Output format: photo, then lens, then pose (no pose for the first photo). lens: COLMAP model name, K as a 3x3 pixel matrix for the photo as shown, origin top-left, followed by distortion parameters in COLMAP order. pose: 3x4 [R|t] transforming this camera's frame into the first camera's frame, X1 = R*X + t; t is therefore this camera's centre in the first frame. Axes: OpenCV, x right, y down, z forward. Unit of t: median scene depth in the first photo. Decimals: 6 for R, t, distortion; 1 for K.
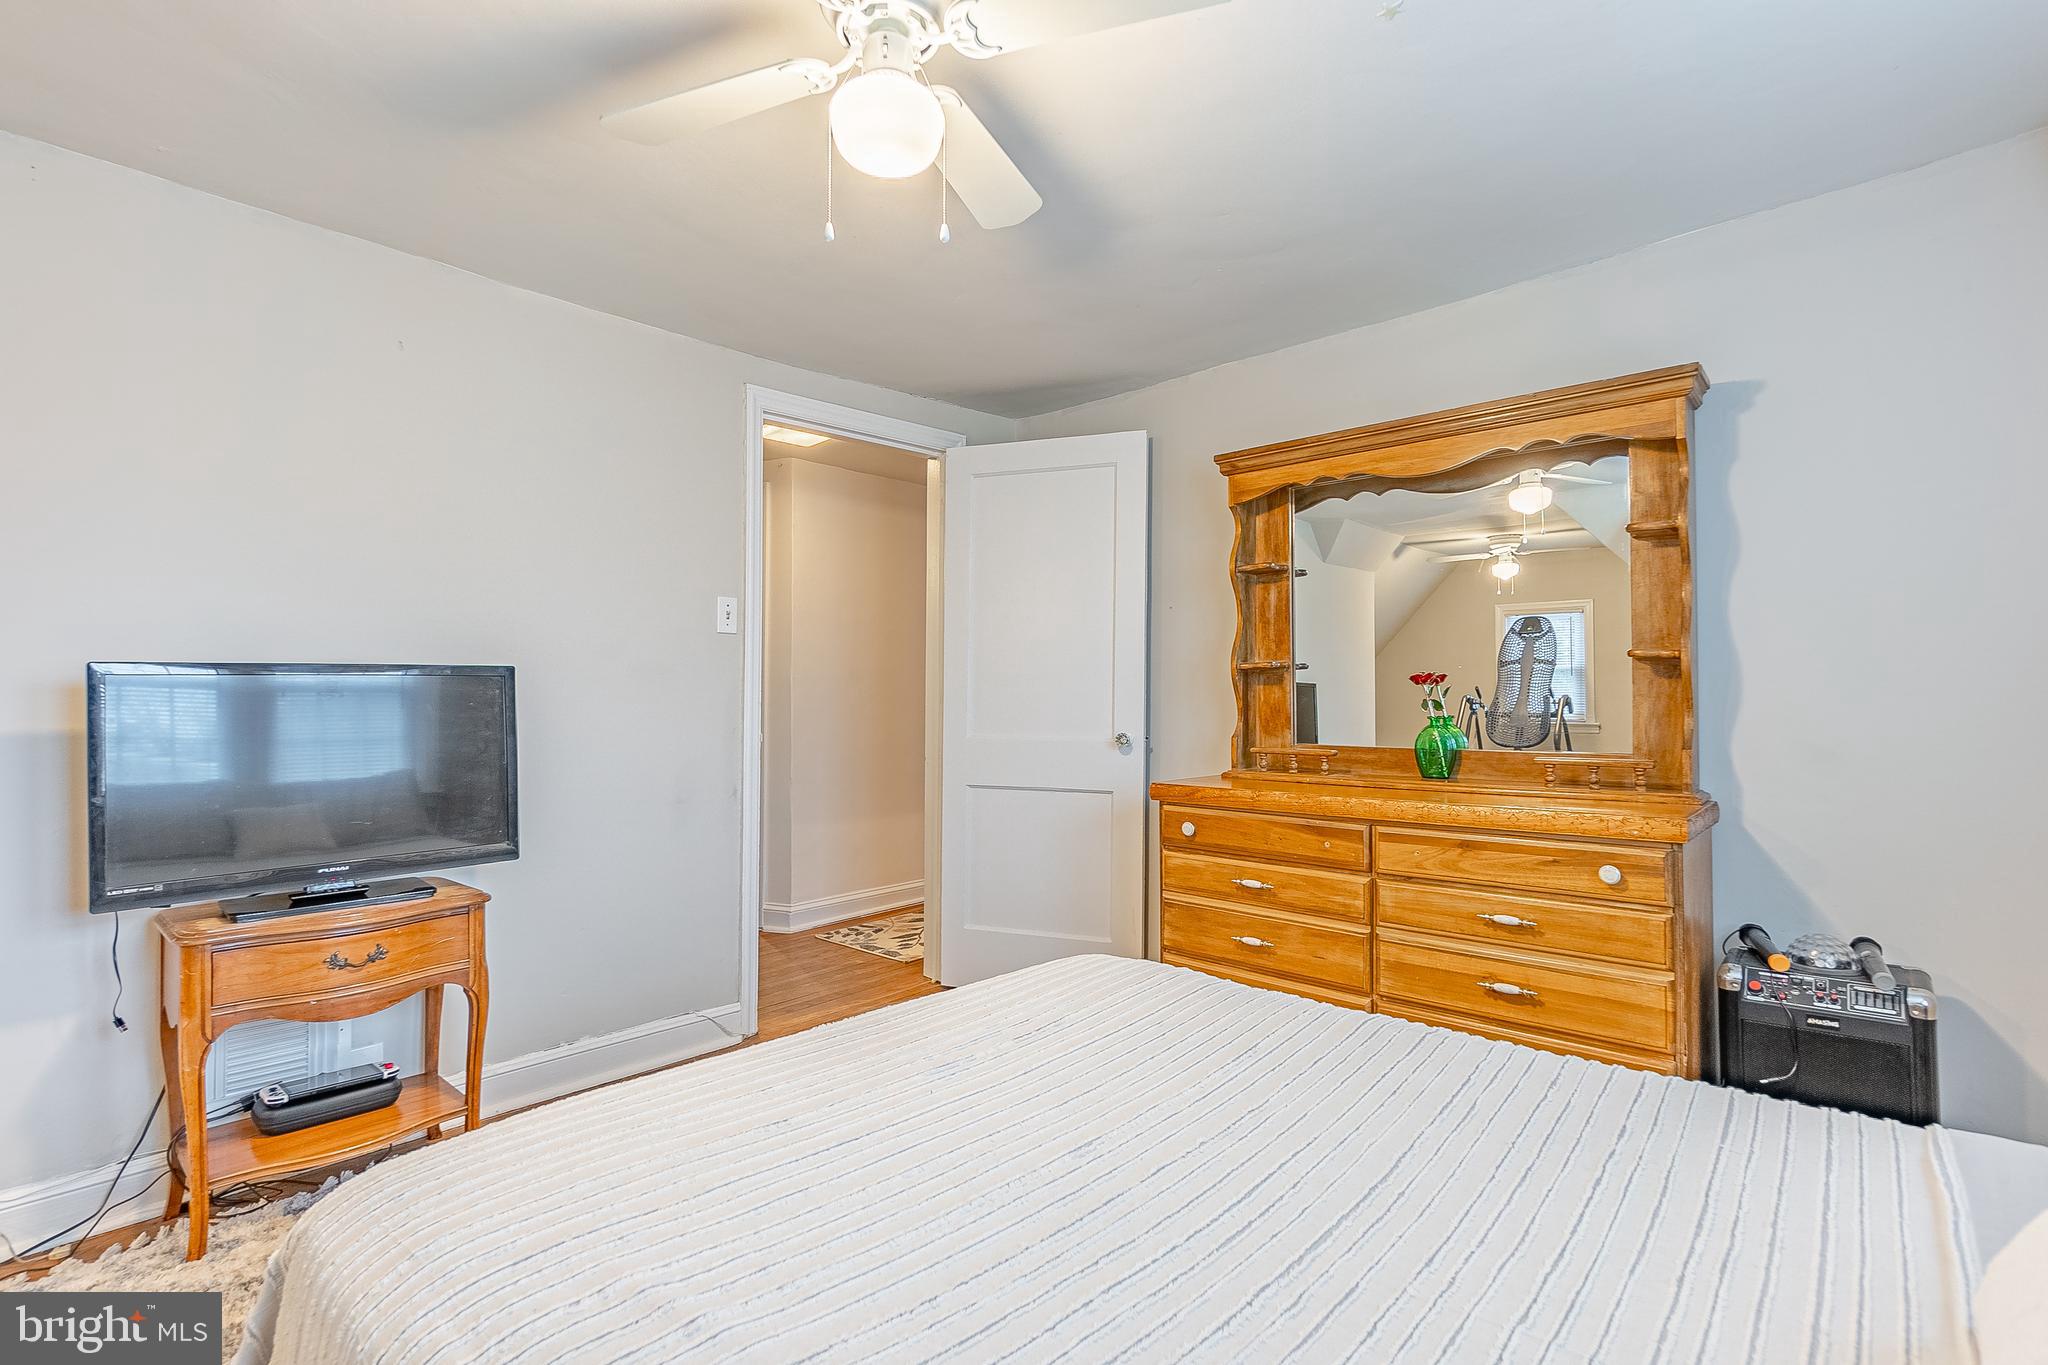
lens RADIAL K [[940.8, 0, 1017.8], [0, 940.8, 701.7], [0, 0, 1]] dist [0.000750, -0.000165]
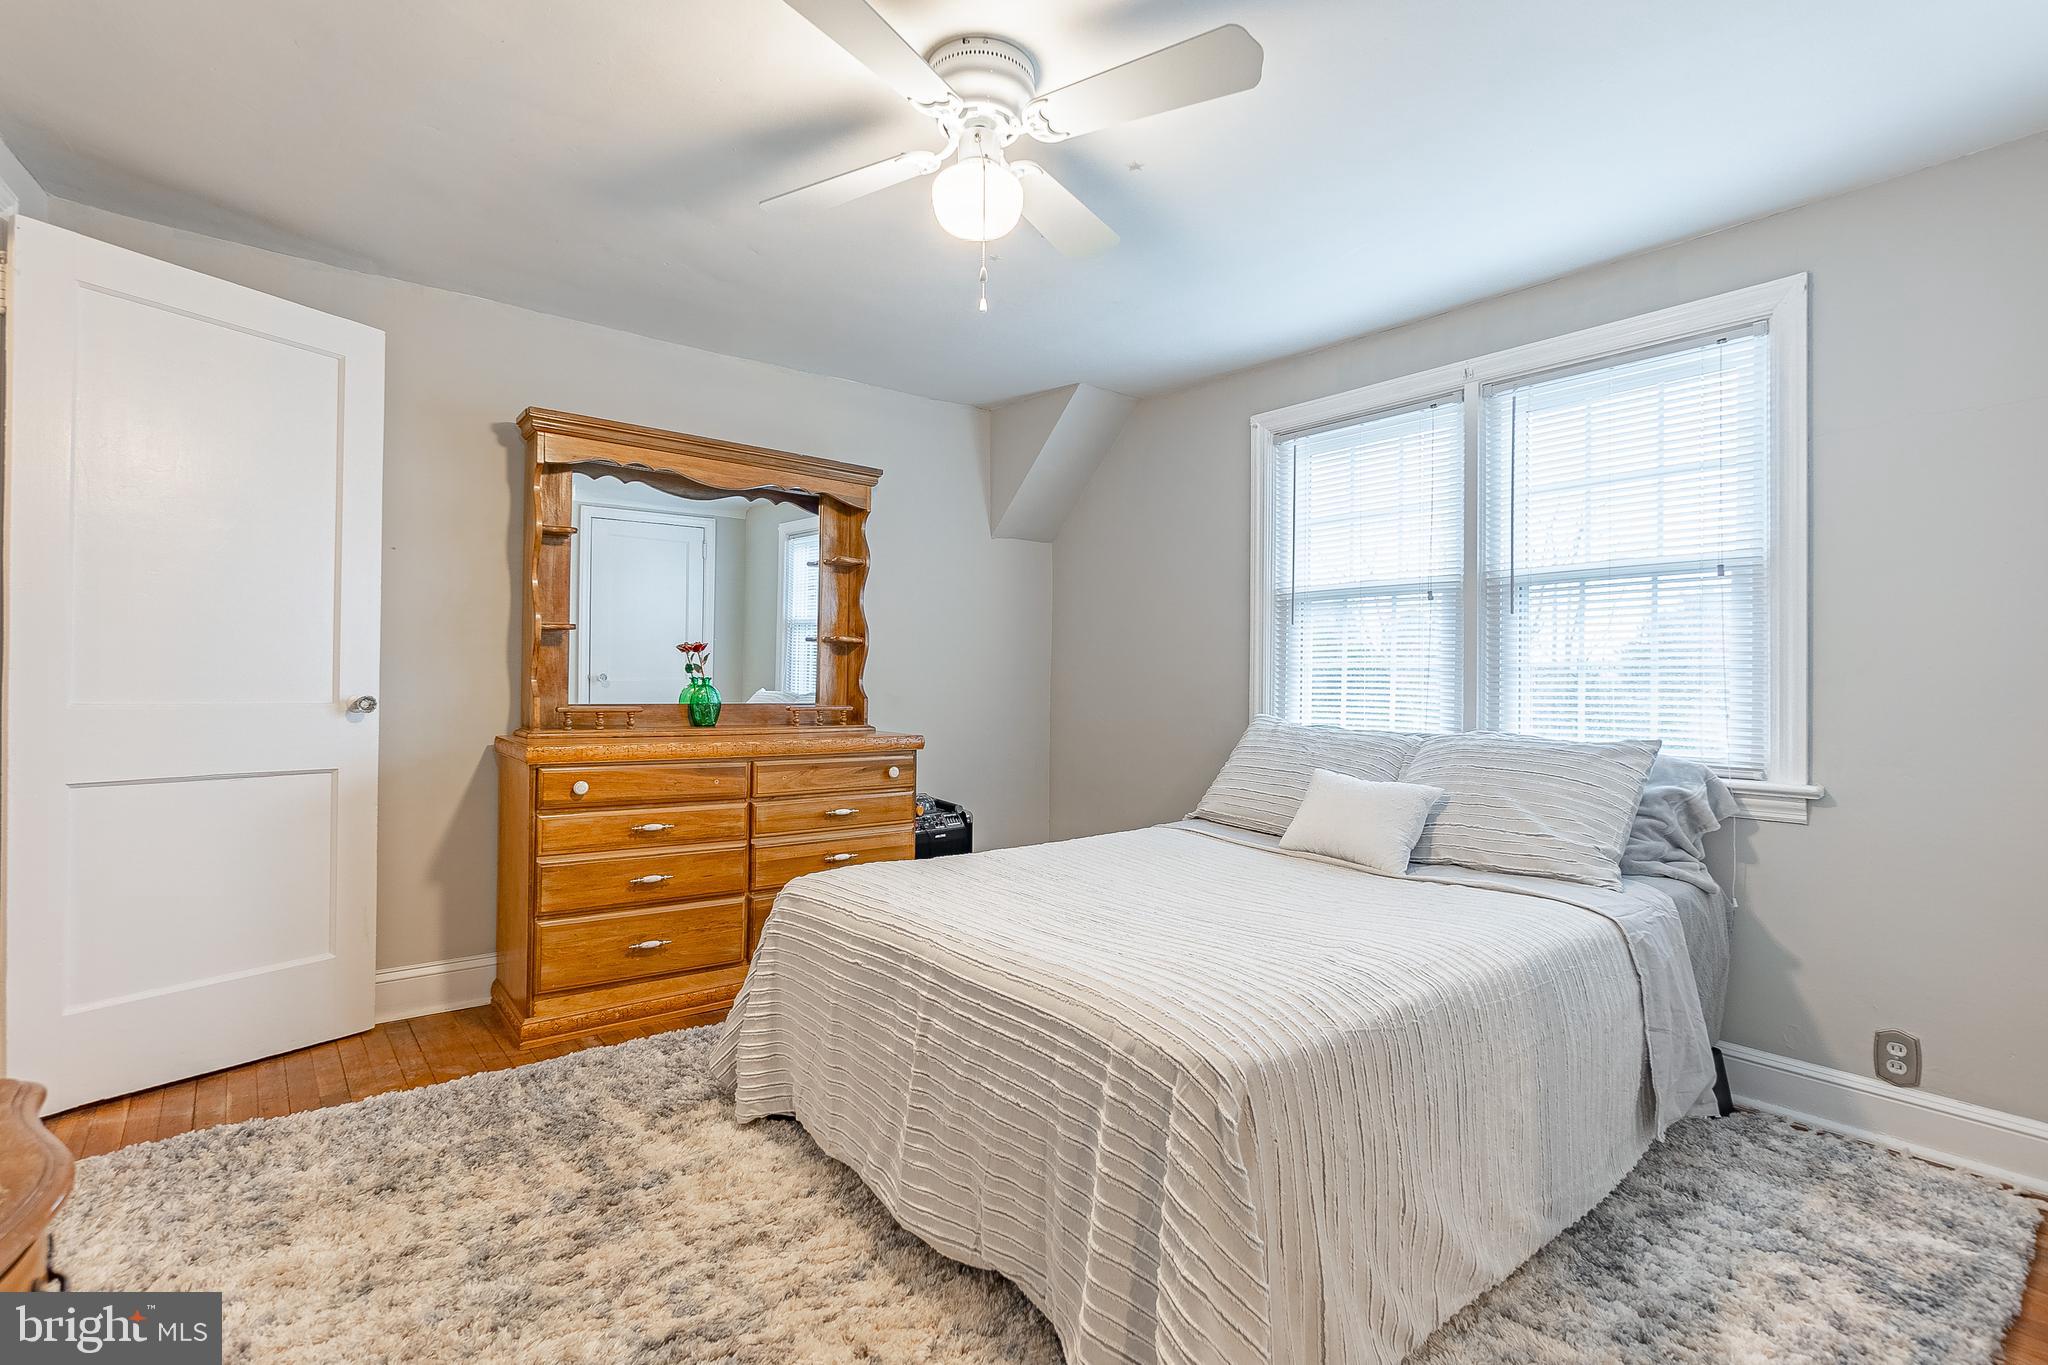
lens RADIAL K [[966.0, 0, 1015.1], [0, 966.0, 681.9], [0, 0, 1]] dist [-0.003005, -0.000338]
pose [[0.161810, -0.000480, 0.986822, -0.869731], [-0.020495, 0.999783, 0.003847, 0.008827], [-0.986609, -0.020847, 0.161765, 0.424294]]
